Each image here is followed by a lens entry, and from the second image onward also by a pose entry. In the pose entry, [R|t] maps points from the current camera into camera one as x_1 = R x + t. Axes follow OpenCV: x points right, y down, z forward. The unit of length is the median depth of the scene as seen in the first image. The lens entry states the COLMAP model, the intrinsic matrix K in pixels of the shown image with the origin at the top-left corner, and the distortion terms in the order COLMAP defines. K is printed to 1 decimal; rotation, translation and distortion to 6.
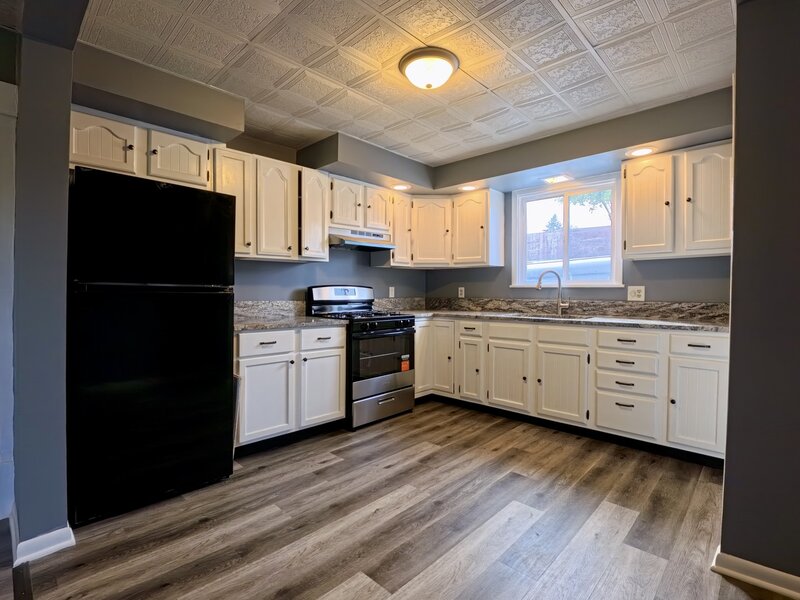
lens RADIAL K [[389.2, 0, 400.0], [0, 389.2, 300.0], [0, 0, 1]] dist [-0.031617, 0.000998]
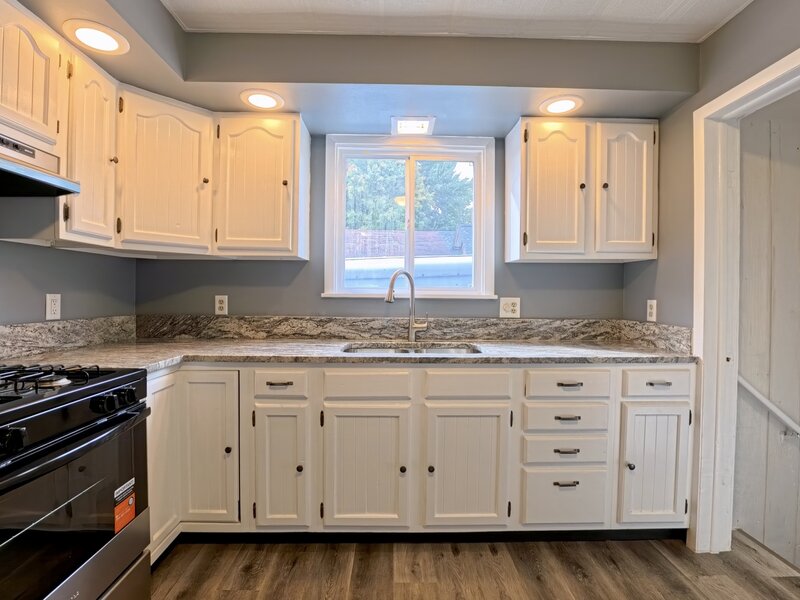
lens RADIAL K [[389.2, 0, 400.0], [0, 389.2, 300.0], [0, 0, 1]] dist [-0.031617, 0.000998]
pose [[0.710300, -0.003231, 0.703891, -0.054965], [0.009143, 0.999947, -0.004636, -0.028121], [-0.703839, 0.009728, 0.710293, 0.582201]]
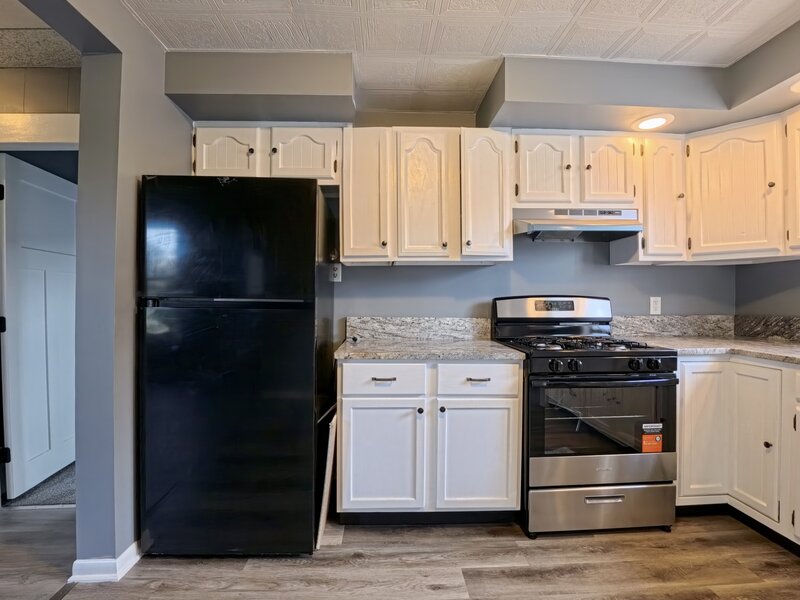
lens RADIAL K [[389.2, 0, 400.0], [0, 389.2, 300.0], [0, 0, 1]] dist [-0.031617, 0.000998]
pose [[0.721623, -0.003051, -0.692279, 0.133970], [-0.013117, 0.999751, -0.018078, -0.016657], [0.692162, 0.022126, 0.721403, 0.382747]]
